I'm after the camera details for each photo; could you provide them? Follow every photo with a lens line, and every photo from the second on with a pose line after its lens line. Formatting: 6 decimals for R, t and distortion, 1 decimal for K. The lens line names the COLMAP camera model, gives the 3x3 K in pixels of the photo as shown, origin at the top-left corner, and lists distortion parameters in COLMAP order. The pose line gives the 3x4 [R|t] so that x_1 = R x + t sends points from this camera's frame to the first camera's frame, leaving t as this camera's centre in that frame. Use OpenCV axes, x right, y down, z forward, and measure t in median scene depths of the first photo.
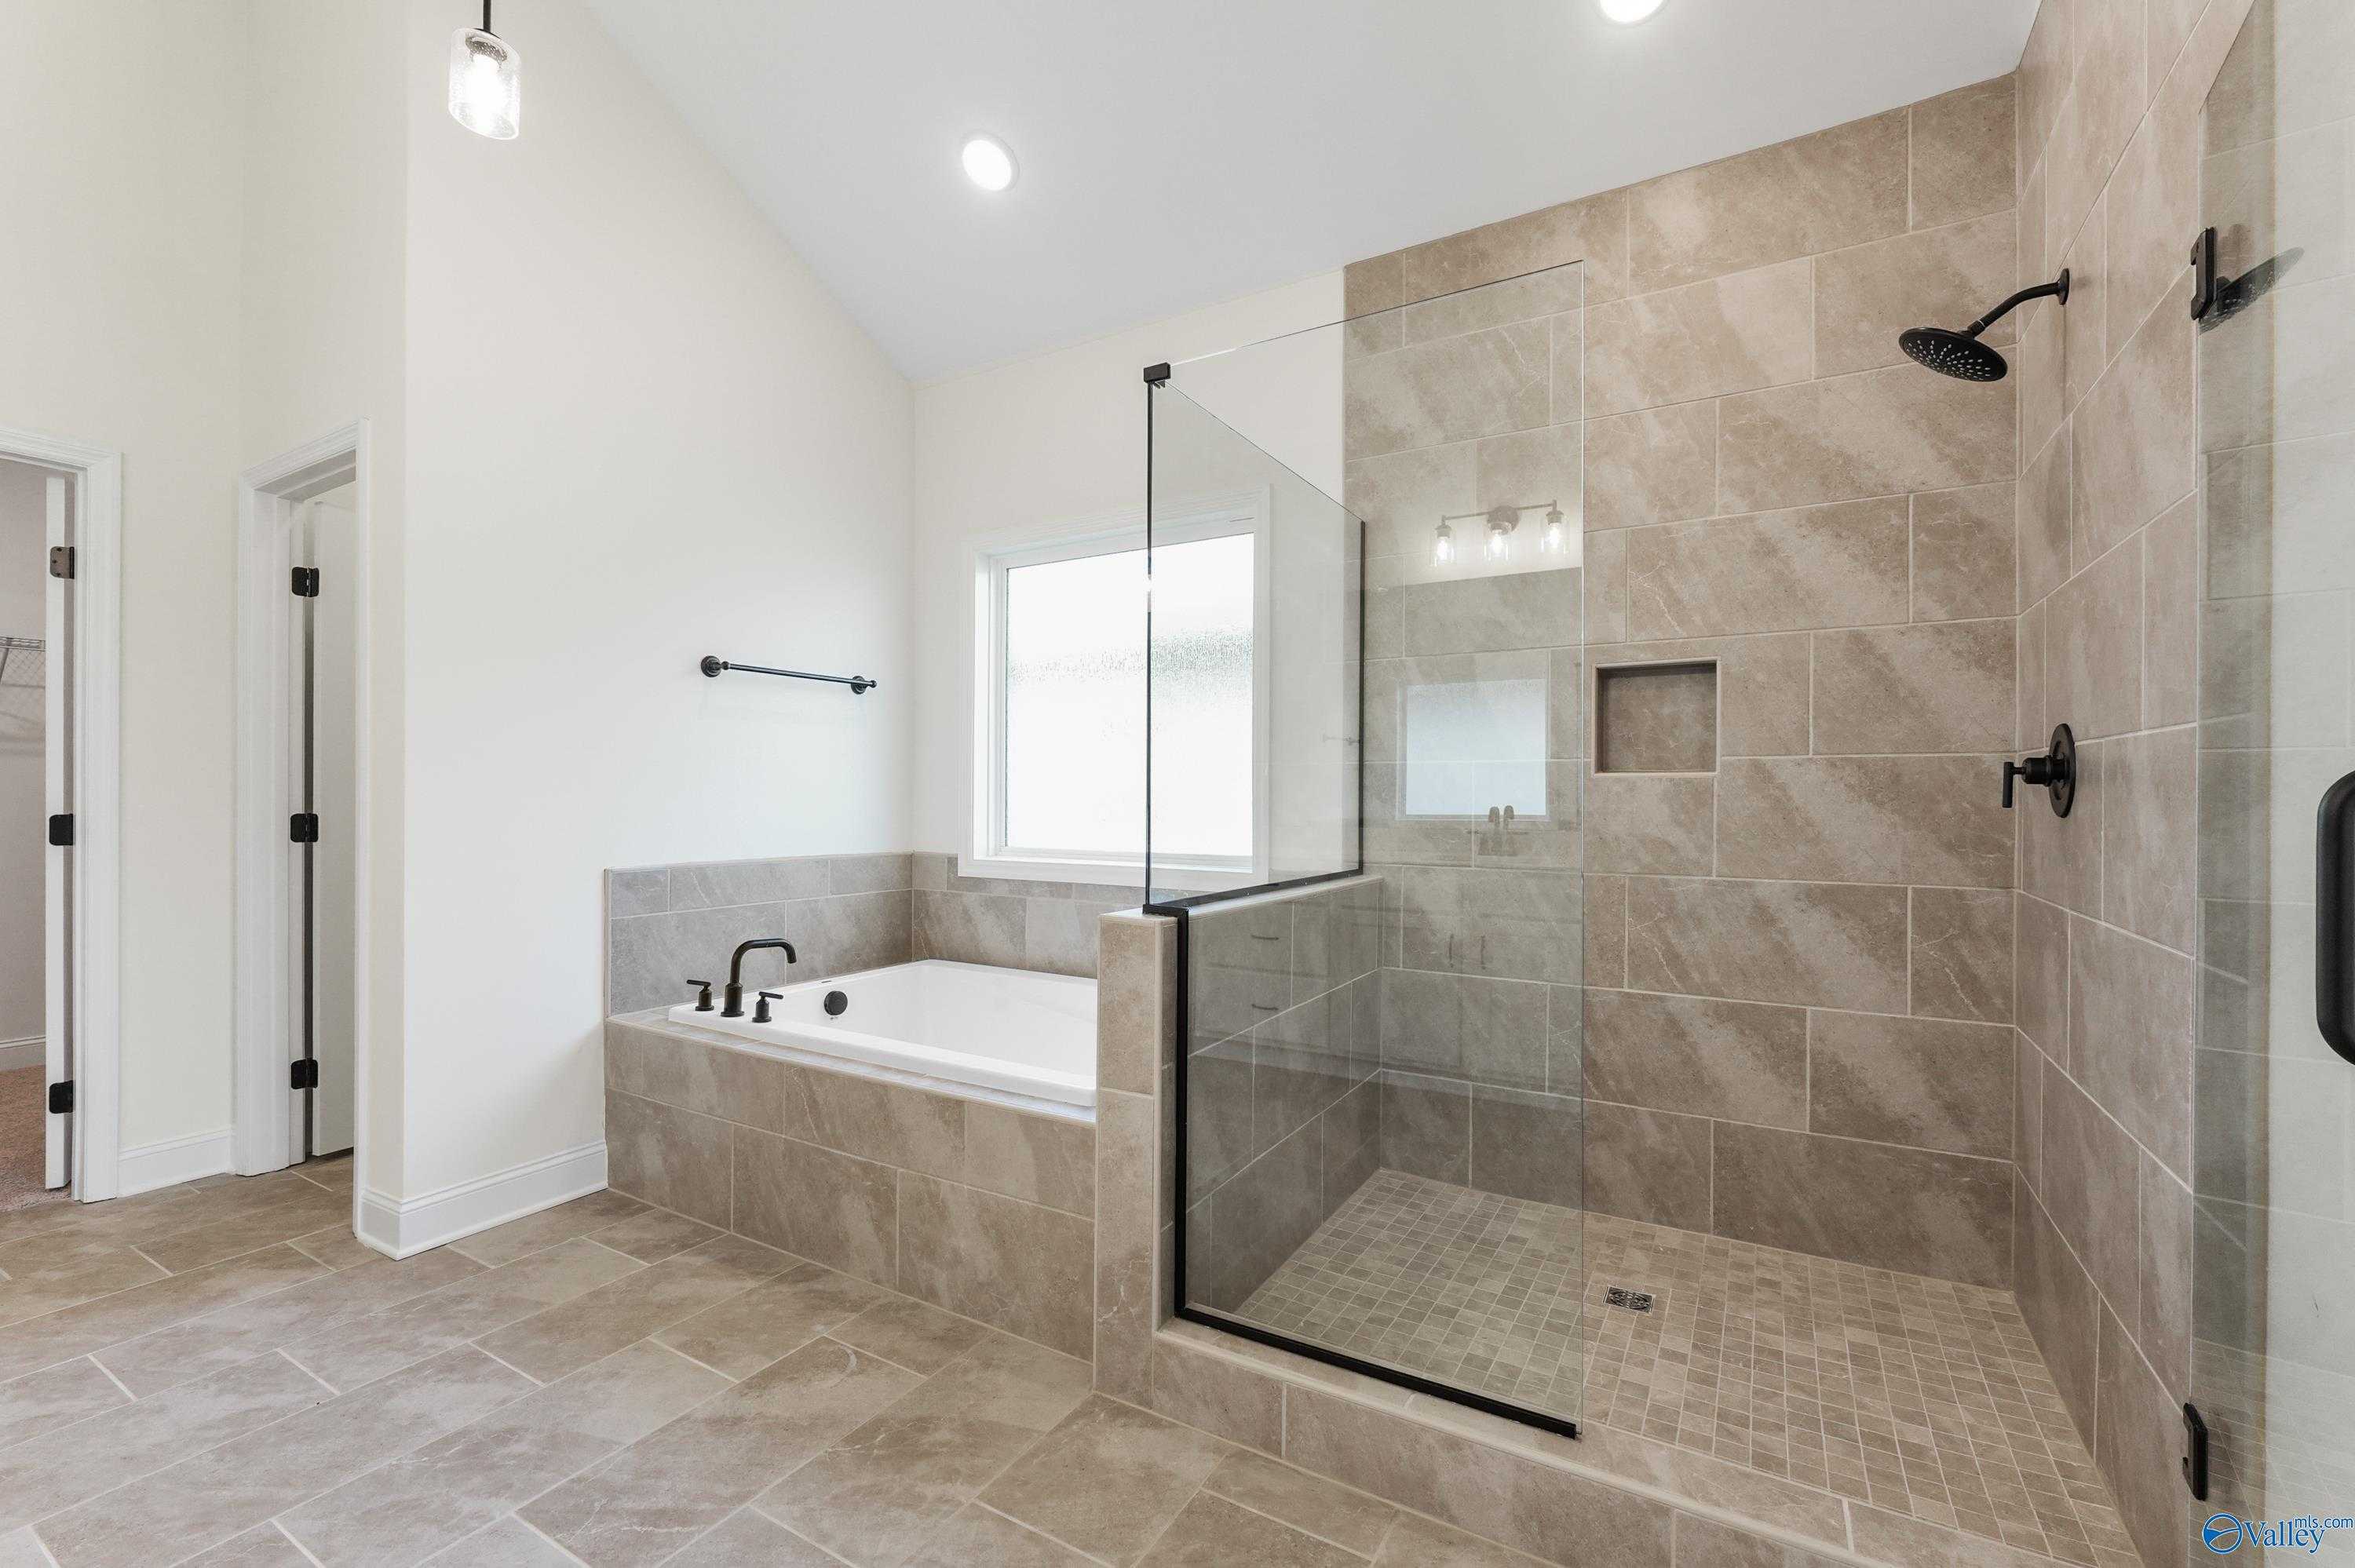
lens RADIAL K [[988.3, 0, 1196.1], [0, 988.3, 798.5], [0, 0, 1]] dist [-0.009086, 0.000457]
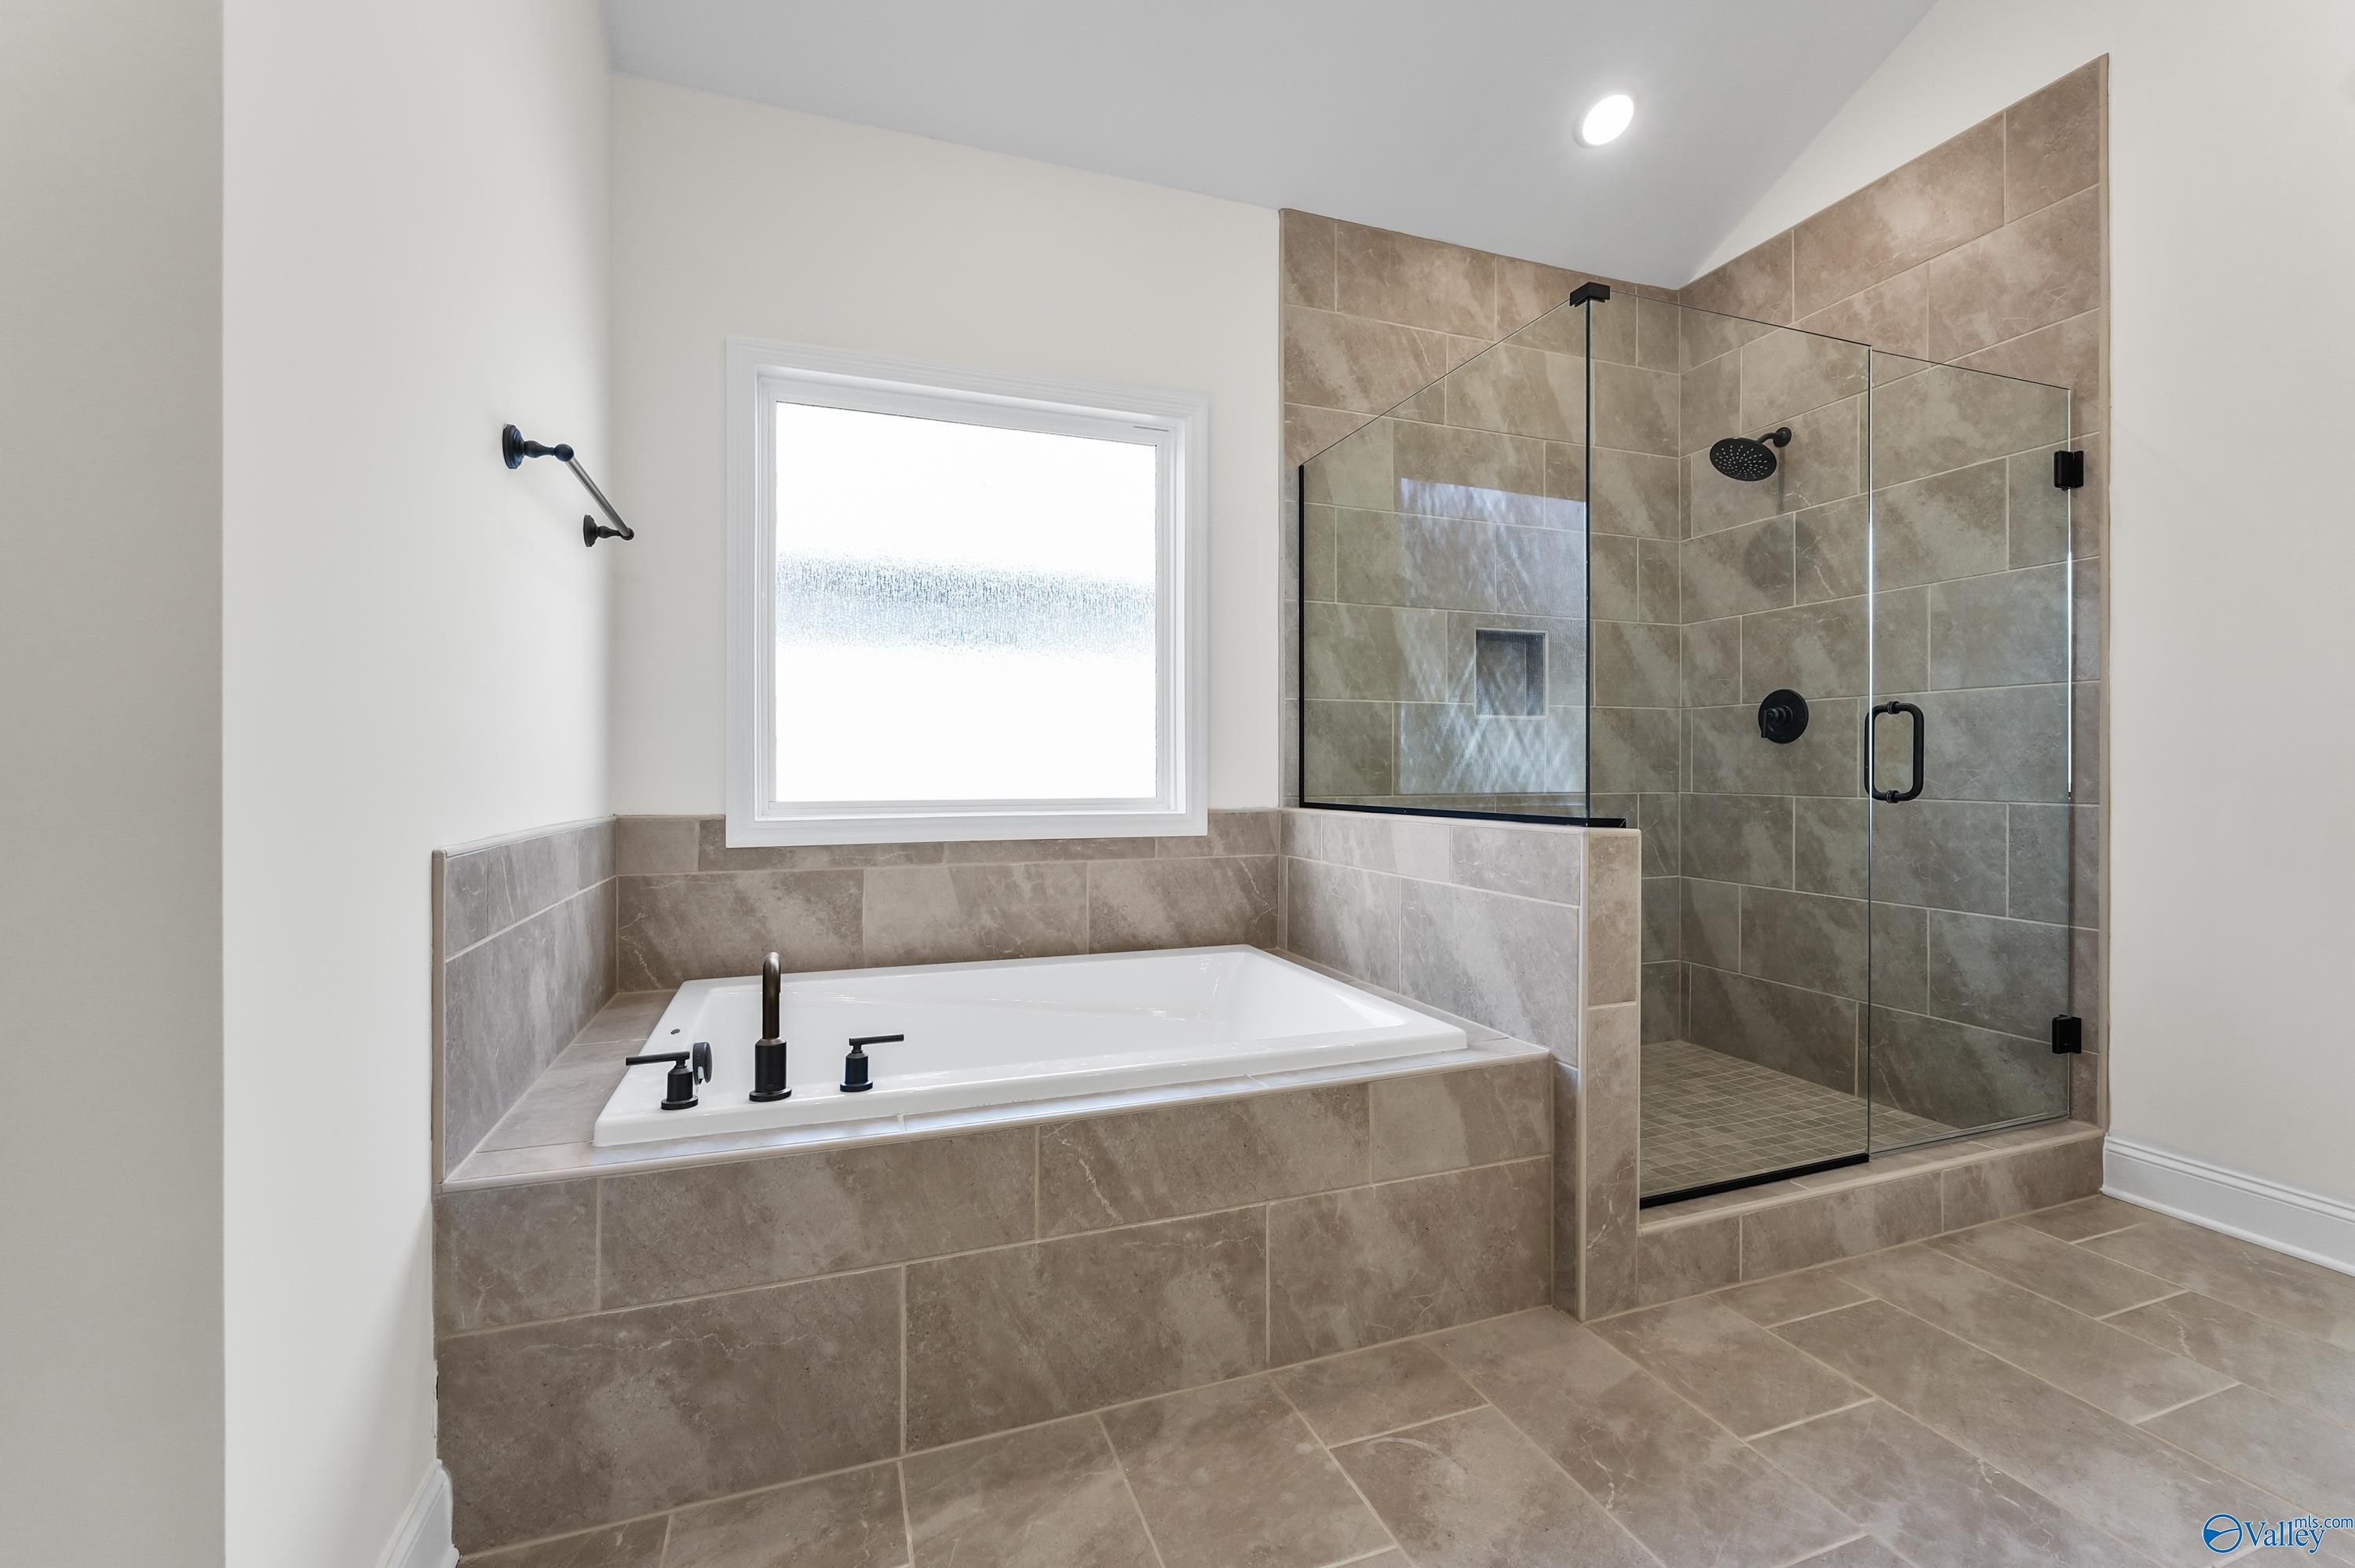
lens RADIAL K [[980.8, 0, 1187.4], [0, 980.8, 769.6], [0, 0, 1]] dist [-0.006265, -0.000167]
pose [[0.639171, -0.006154, 0.769040, -0.908239], [0.006233, 0.999977, 0.002821, 0.043768], [-0.769039, 0.002990, 0.639195, 0.570825]]
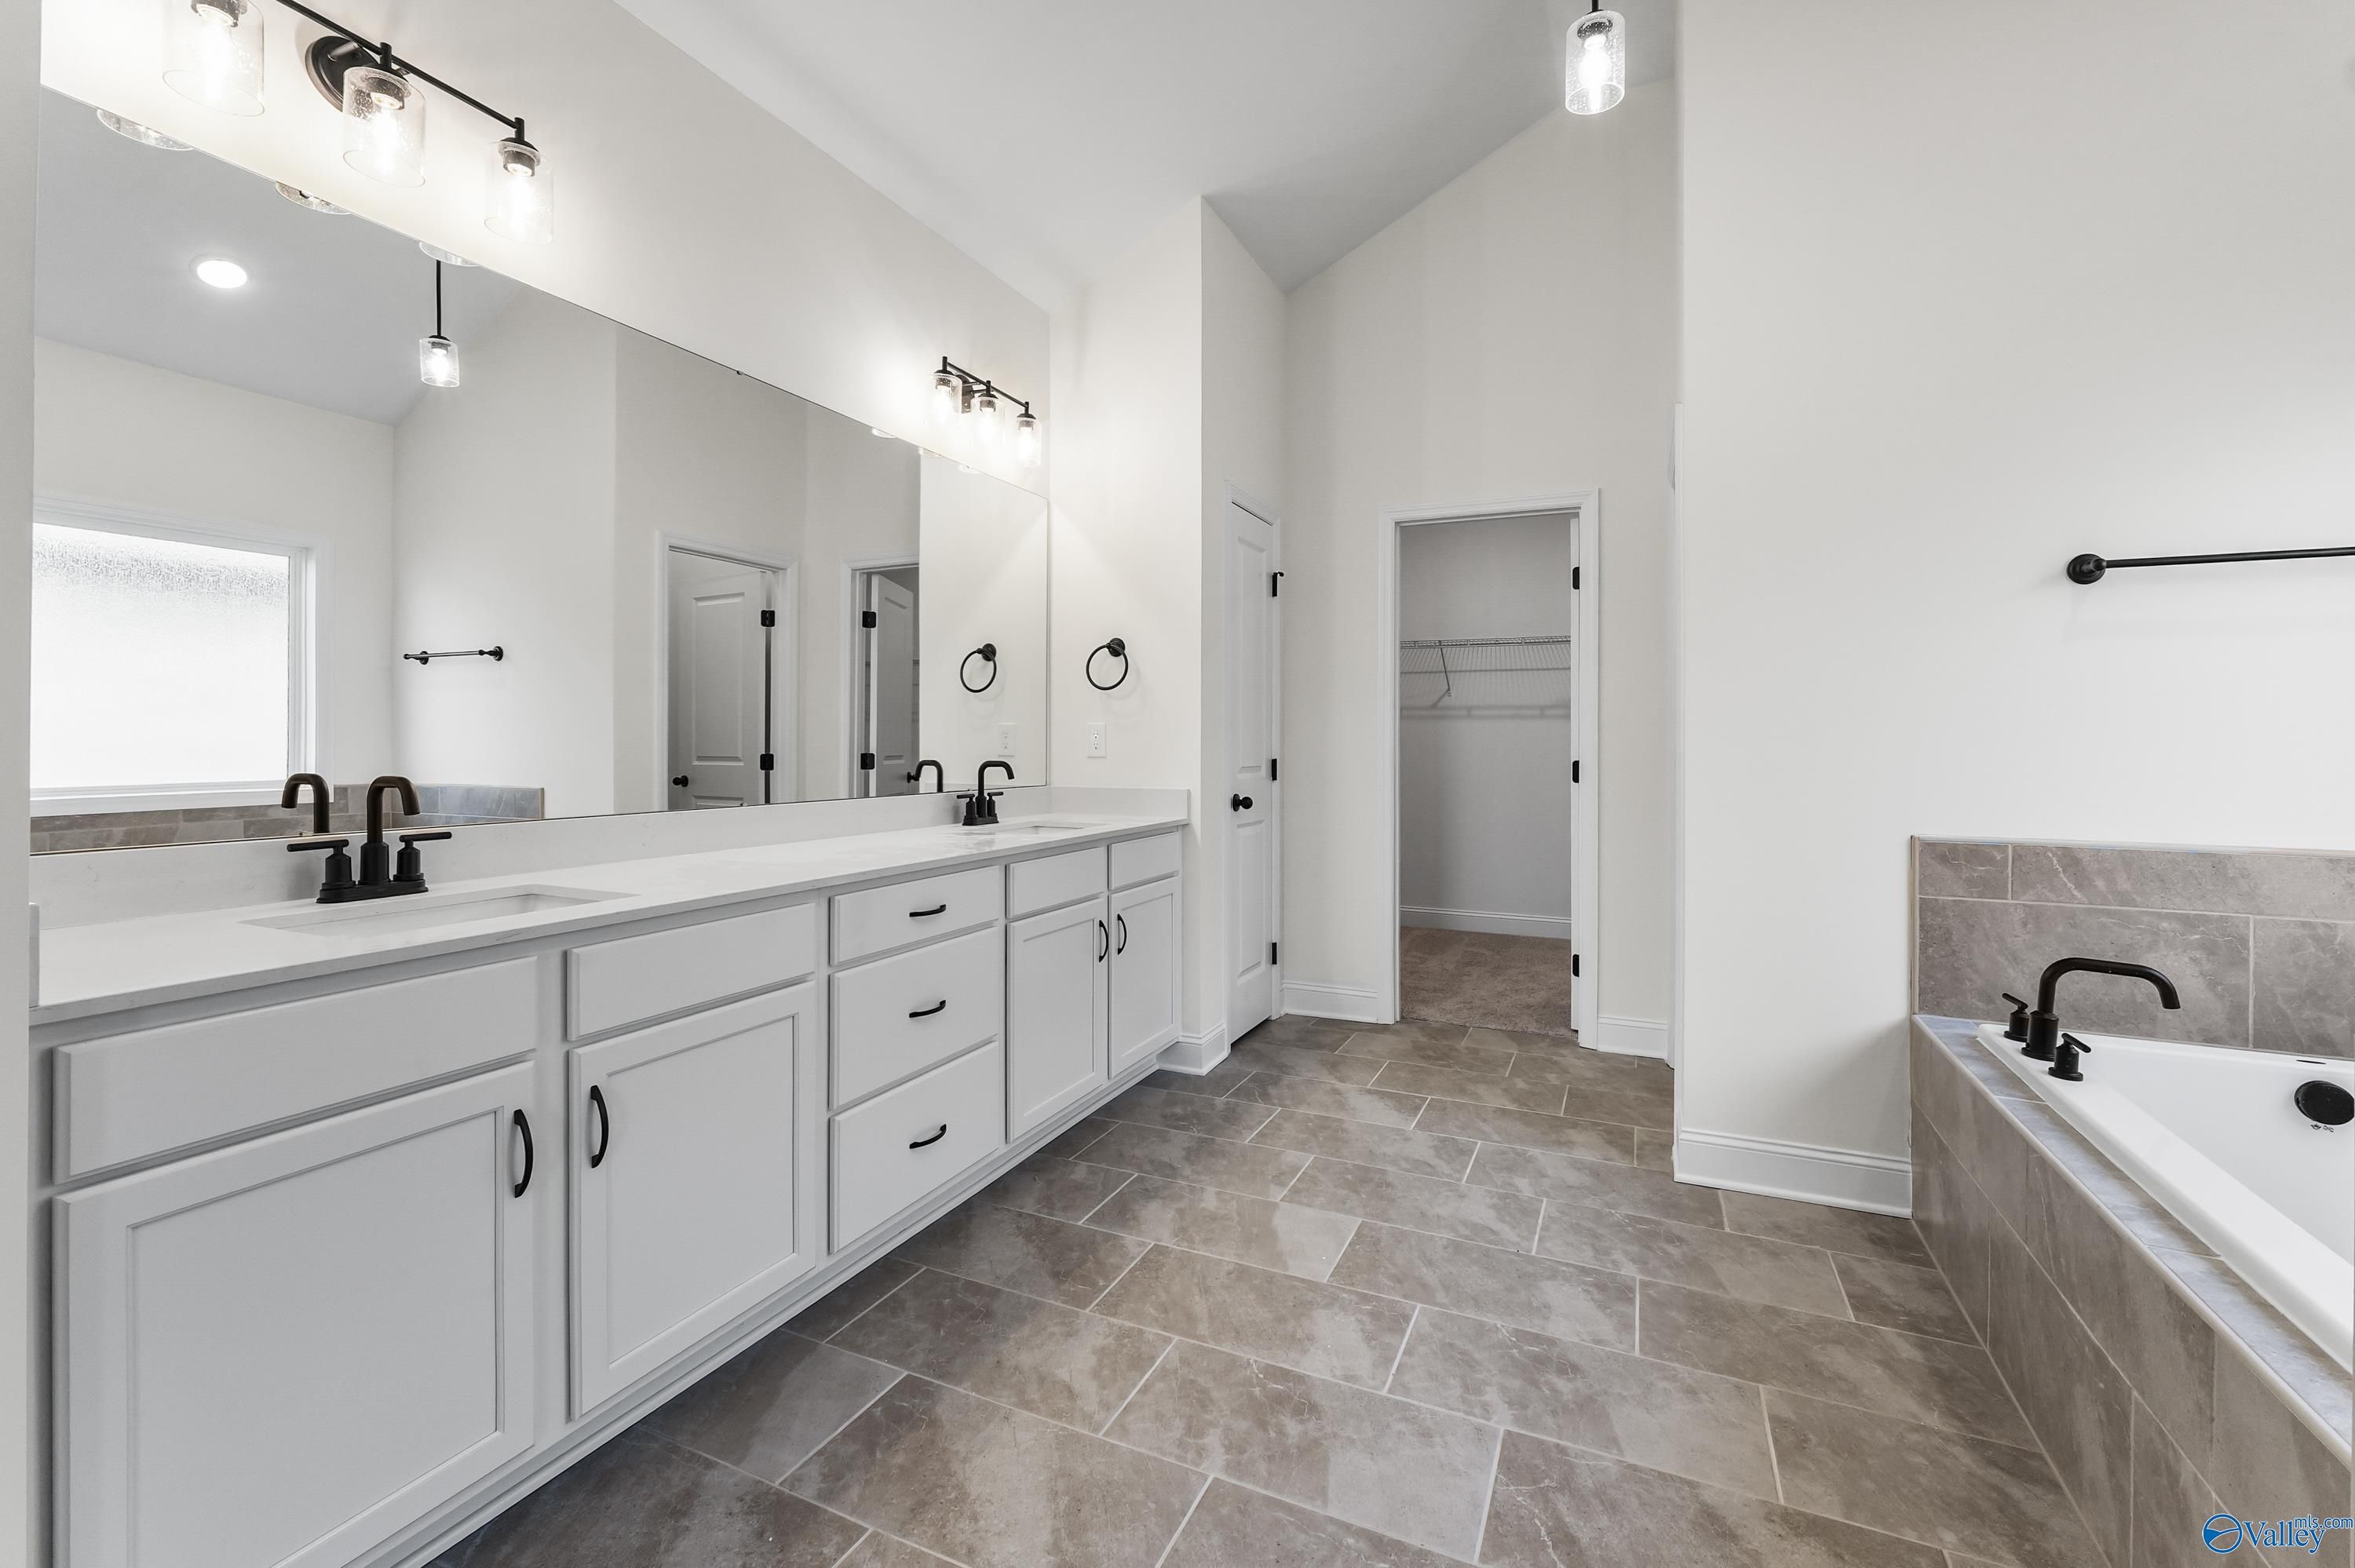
lens RADIAL K [[995.0, 0, 1181.9], [0, 995.0, 744.1], [0, 0, 1]] dist [-0.001782, -0.000312]
pose [[0.089917, -0.000926, -0.995949, 0.230606], [-0.006953, 0.999975, -0.001557, -0.000924], [0.995925, 0.007064, 0.089908, 0.382902]]
